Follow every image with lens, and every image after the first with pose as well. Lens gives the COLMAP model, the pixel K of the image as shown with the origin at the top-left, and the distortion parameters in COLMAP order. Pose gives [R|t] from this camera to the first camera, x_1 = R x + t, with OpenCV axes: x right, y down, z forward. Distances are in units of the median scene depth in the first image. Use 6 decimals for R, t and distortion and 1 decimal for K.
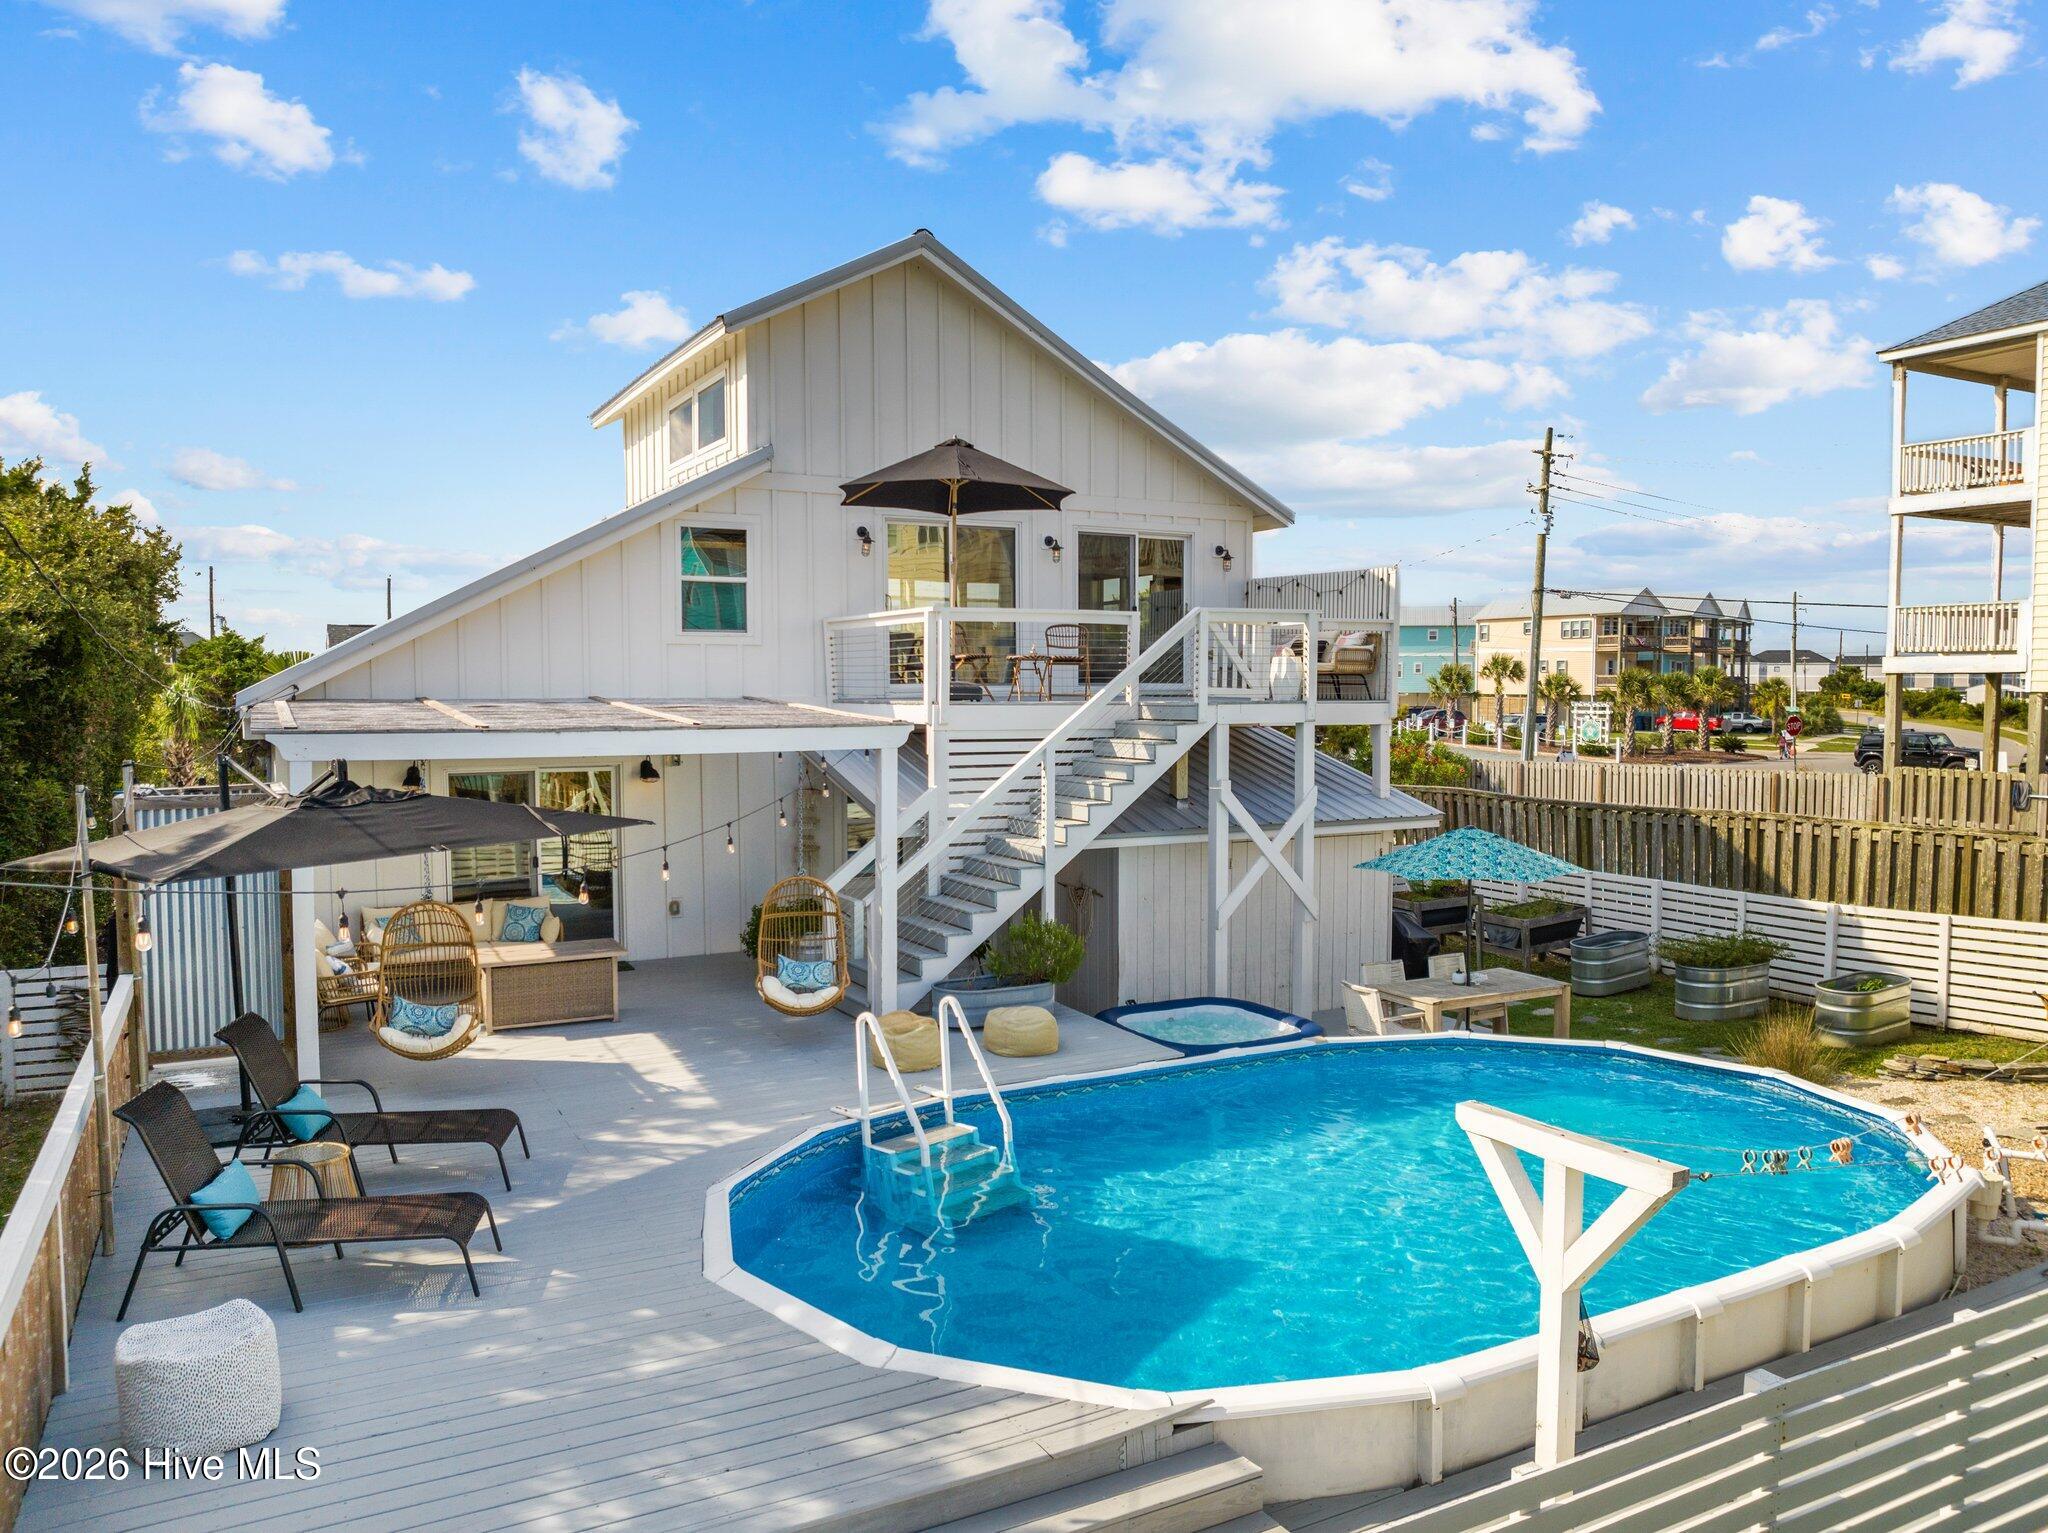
lens RADIAL K [[1455.5, 0, 1039.9], [0, 1455.5, 757.6], [0, 0, 1]] dist [-0.033476, -0.003171]
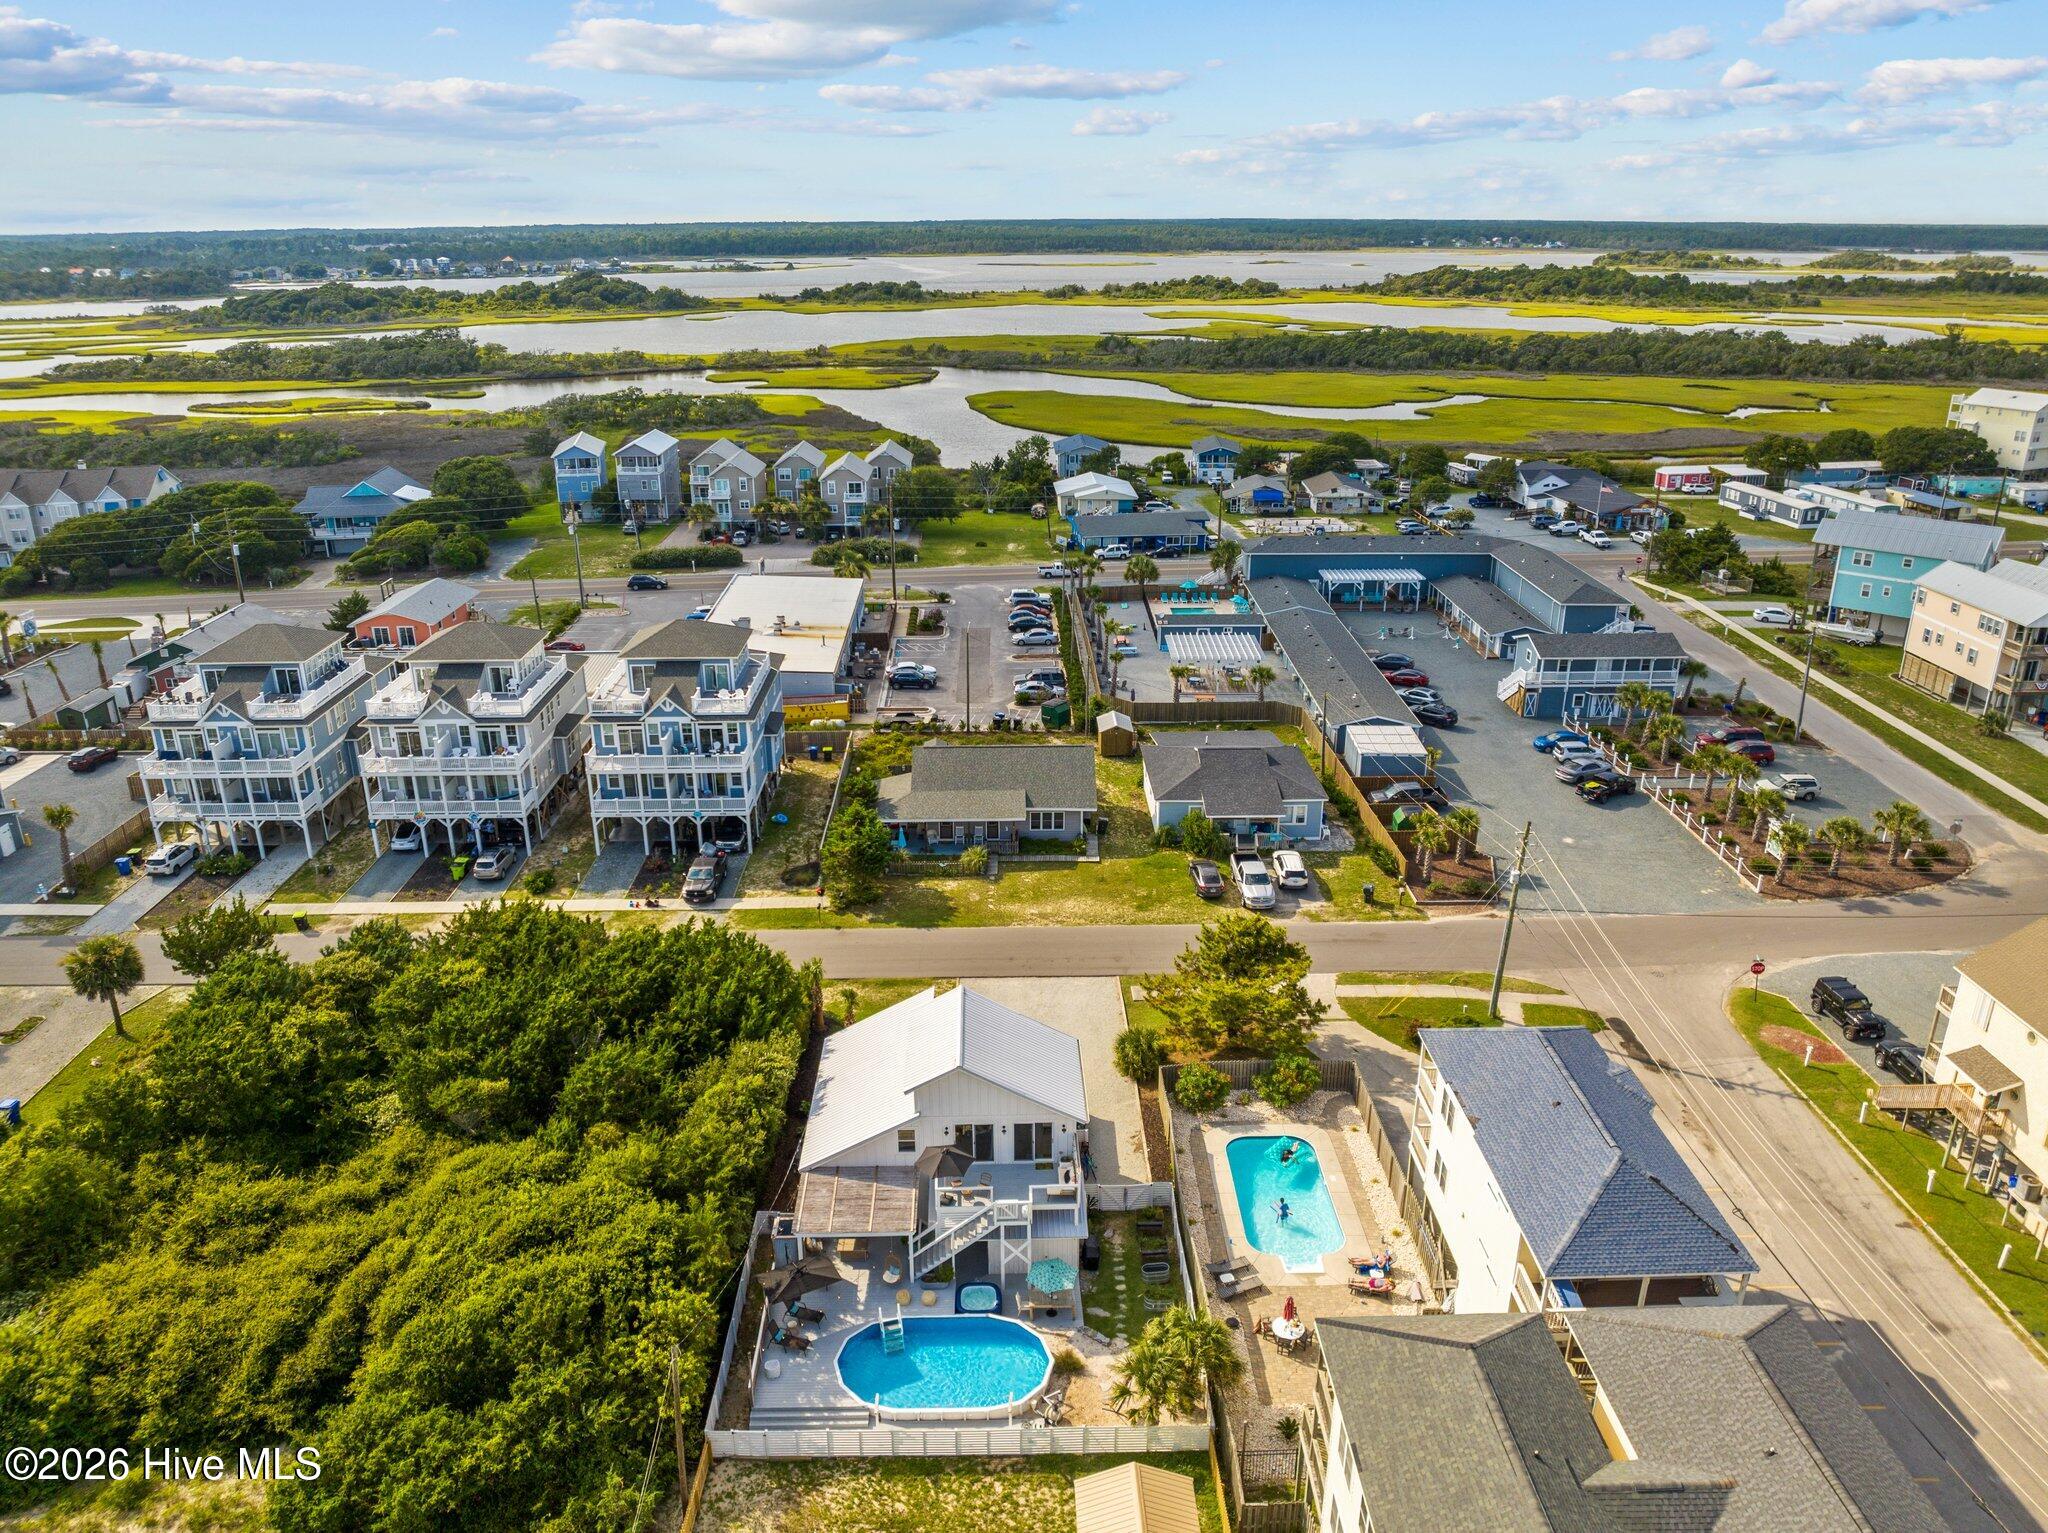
lens RADIAL K [[1445.2, 0, 1024.0], [0, 1445.2, 766.5], [0, 0, 1]] dist [-0.042461, 0.003389]
pose [[0.886054, 0.159502, -0.435279, 1.733021], [-0.018742, 0.950504, 0.310147, -2.501779], [0.463204, -0.266649, 0.845187, -2.048571]]
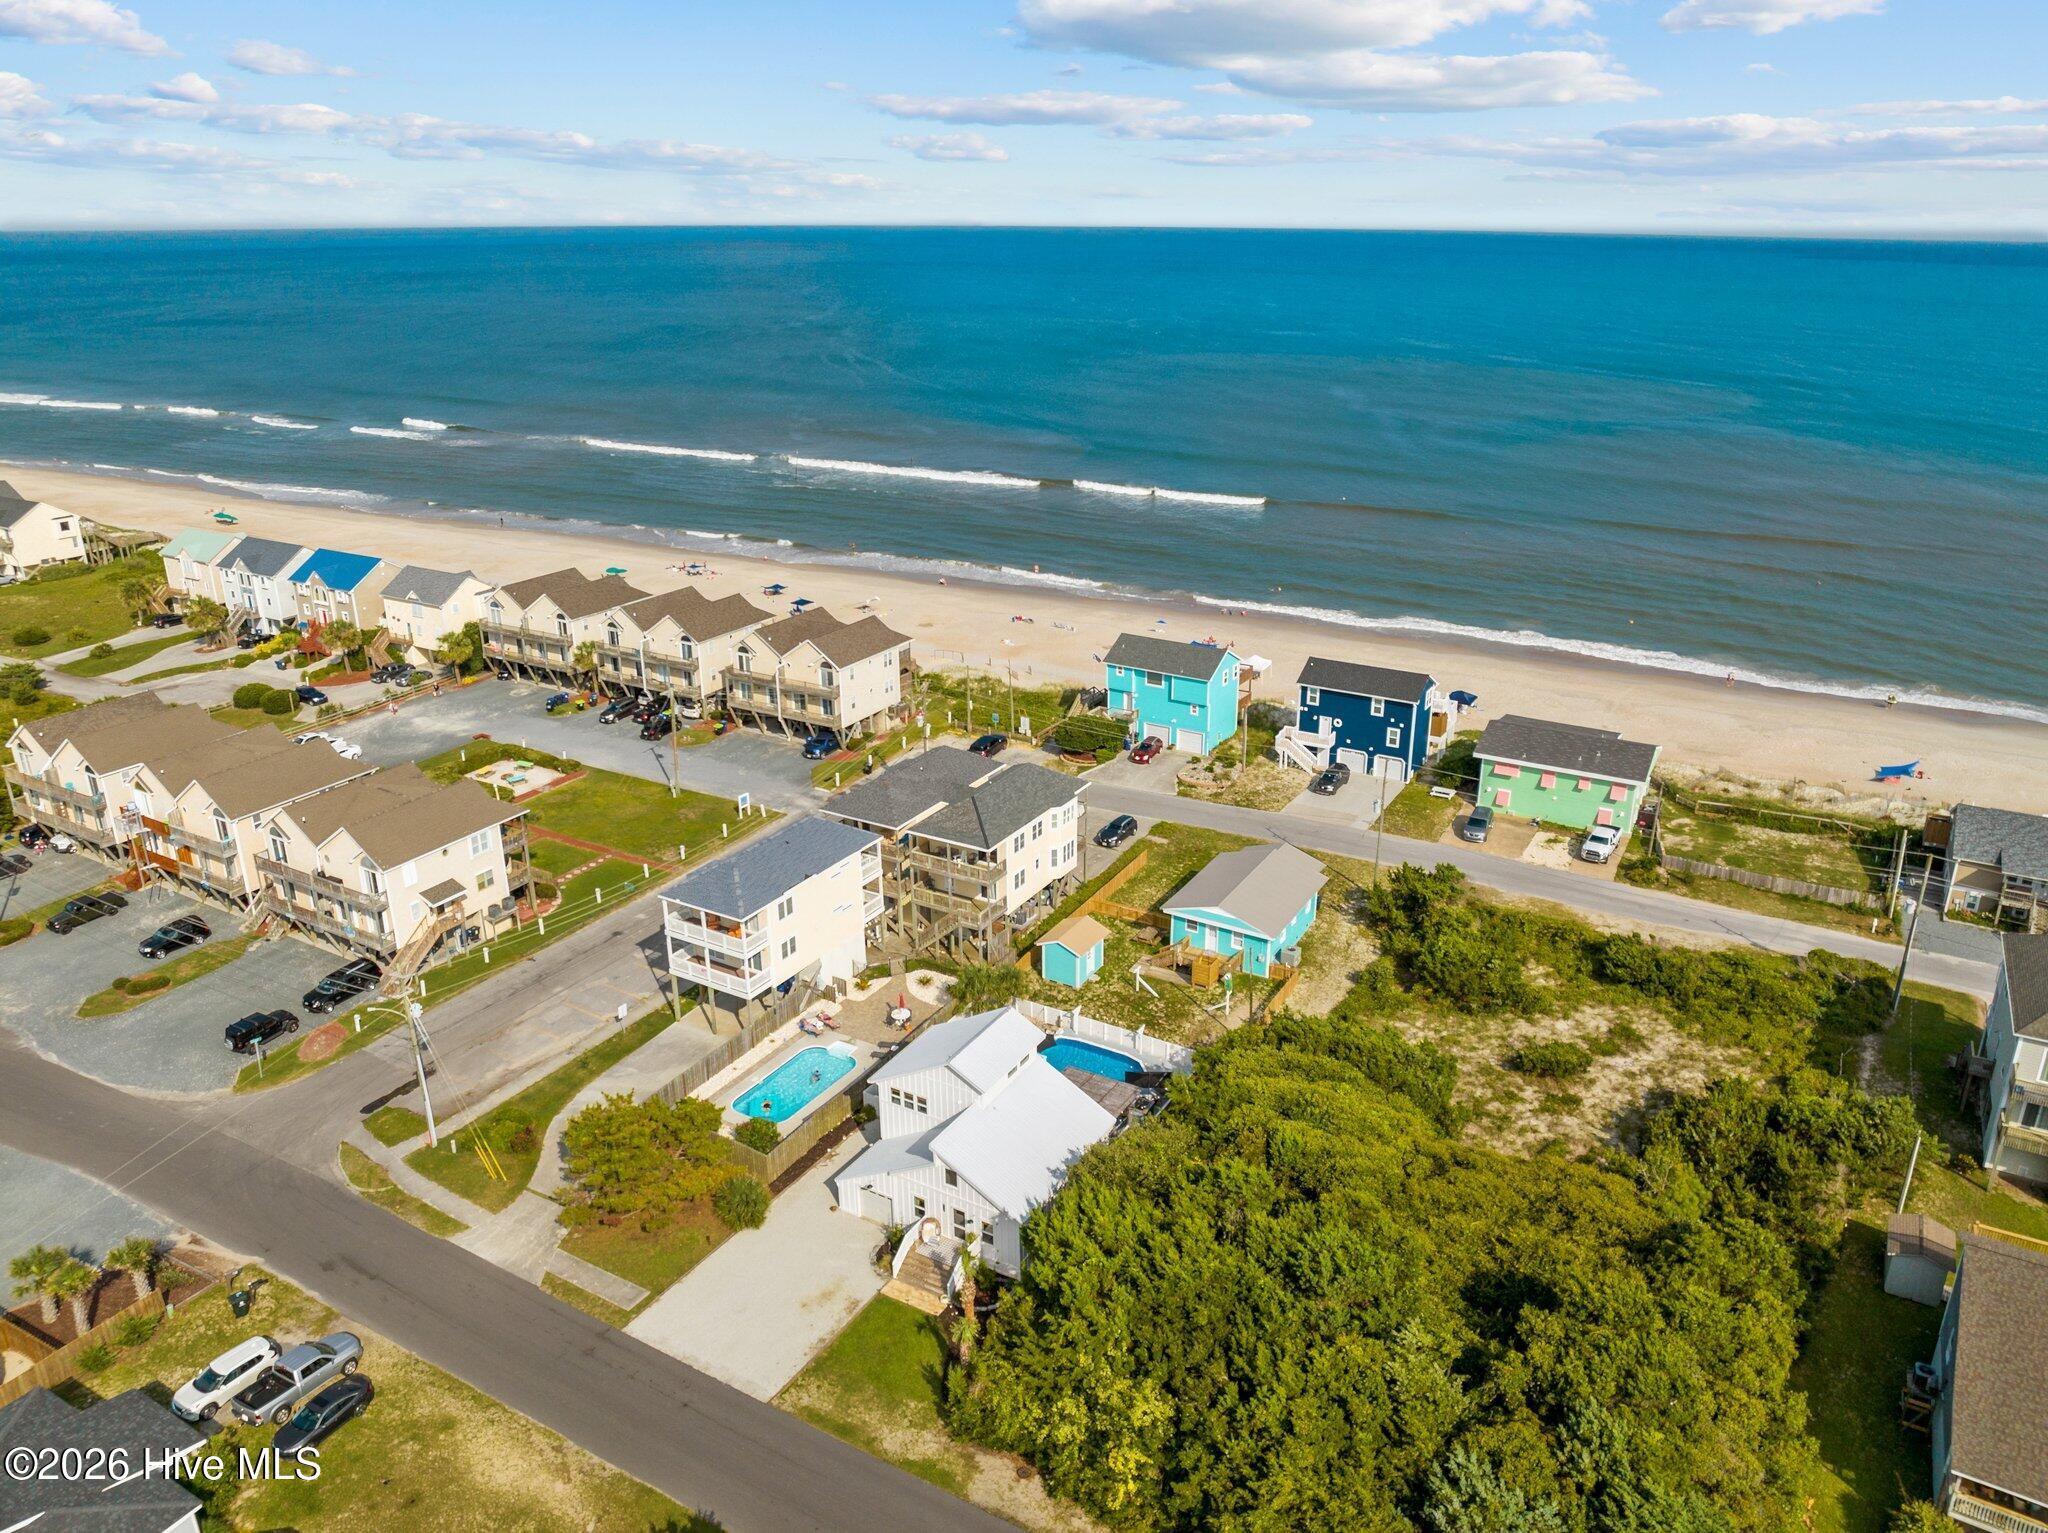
lens RADIAL K [[1455.5, 0, 1039.9], [0, 1455.5, 757.6], [0, 0, 1]] dist [-0.033476, -0.003171]
pose [[-0.521374, -0.298898, 0.799268, -4.456246], [0.043782, 0.926044, 0.374868, -3.469462], [-0.852204, 0.230440, -0.469729, 3.492719]]
